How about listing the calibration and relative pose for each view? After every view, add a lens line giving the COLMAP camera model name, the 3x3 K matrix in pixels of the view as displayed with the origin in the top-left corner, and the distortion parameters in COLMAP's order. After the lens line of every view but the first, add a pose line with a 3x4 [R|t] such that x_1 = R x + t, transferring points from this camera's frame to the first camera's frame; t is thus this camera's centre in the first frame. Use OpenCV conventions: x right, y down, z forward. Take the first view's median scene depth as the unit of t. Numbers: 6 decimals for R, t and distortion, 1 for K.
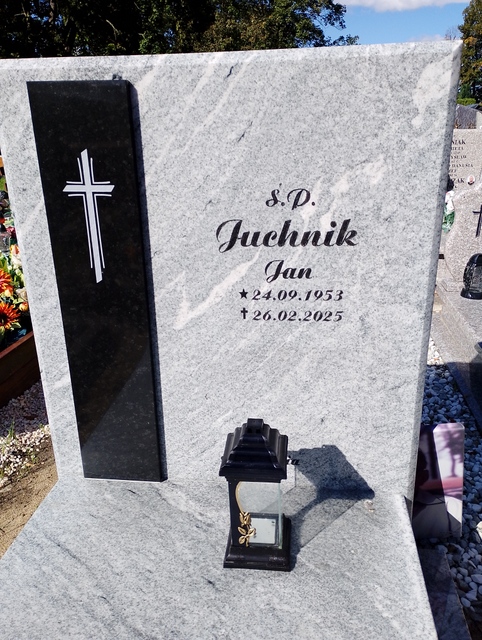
lens RADIAL K [[523.2, 0, 241.0], [0, 523.2, 320.0], [0, 0, 1]] dist [0.055723, -0.074495]
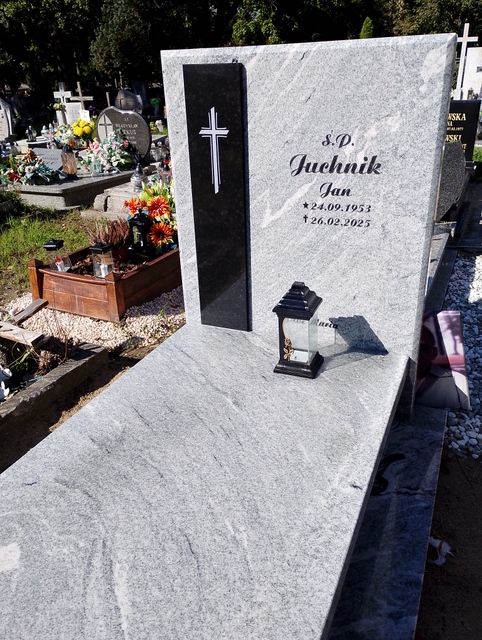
lens RADIAL K [[523.2, 0, 241.0], [0, 523.2, 320.0], [0, 0, 1]] dist [0.055723, -0.074495]
pose [[0.958895, 0.108875, -0.262043, 0.268615], [-0.083893, 0.990955, 0.104737, 0.140534], [0.271076, -0.078448, 0.959356, -0.553022]]
